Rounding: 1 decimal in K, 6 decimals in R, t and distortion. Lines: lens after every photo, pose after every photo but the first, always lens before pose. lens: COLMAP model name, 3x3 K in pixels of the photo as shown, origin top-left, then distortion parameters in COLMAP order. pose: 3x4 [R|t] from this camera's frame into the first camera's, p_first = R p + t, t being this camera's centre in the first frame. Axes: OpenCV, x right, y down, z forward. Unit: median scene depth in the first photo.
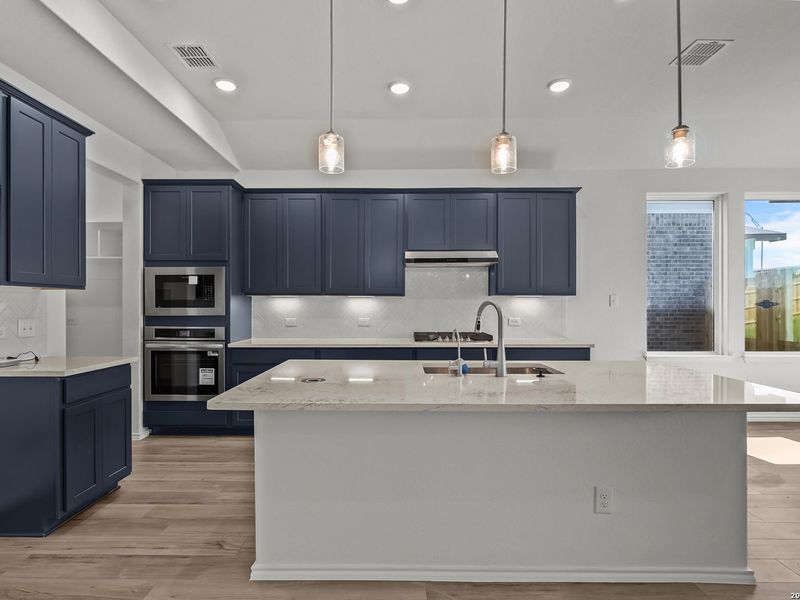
lens RADIAL K [[422.4, 0, 401.8], [0, 422.4, 305.7], [0, 0, 1]] dist [-0.002525, 0.000359]
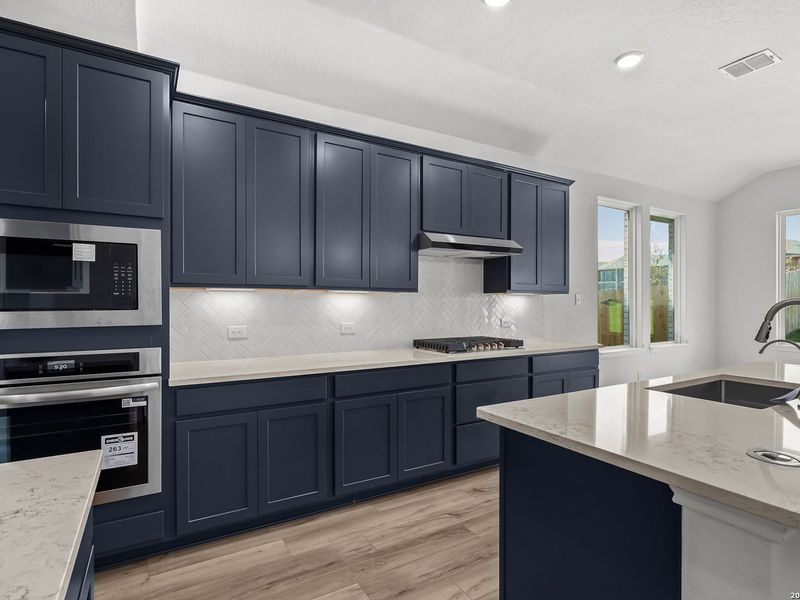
lens RADIAL K [[422.4, 0, 405.3], [0, 422.4, 301.4], [0, 0, 1]] dist [-0.002525, 0.000359]
pose [[0.855382, 0.002652, 0.517992, -0.428987], [-0.003337, 0.999994, 0.000390, -0.007080], [-0.517988, -0.002062, 0.855386, 0.405503]]
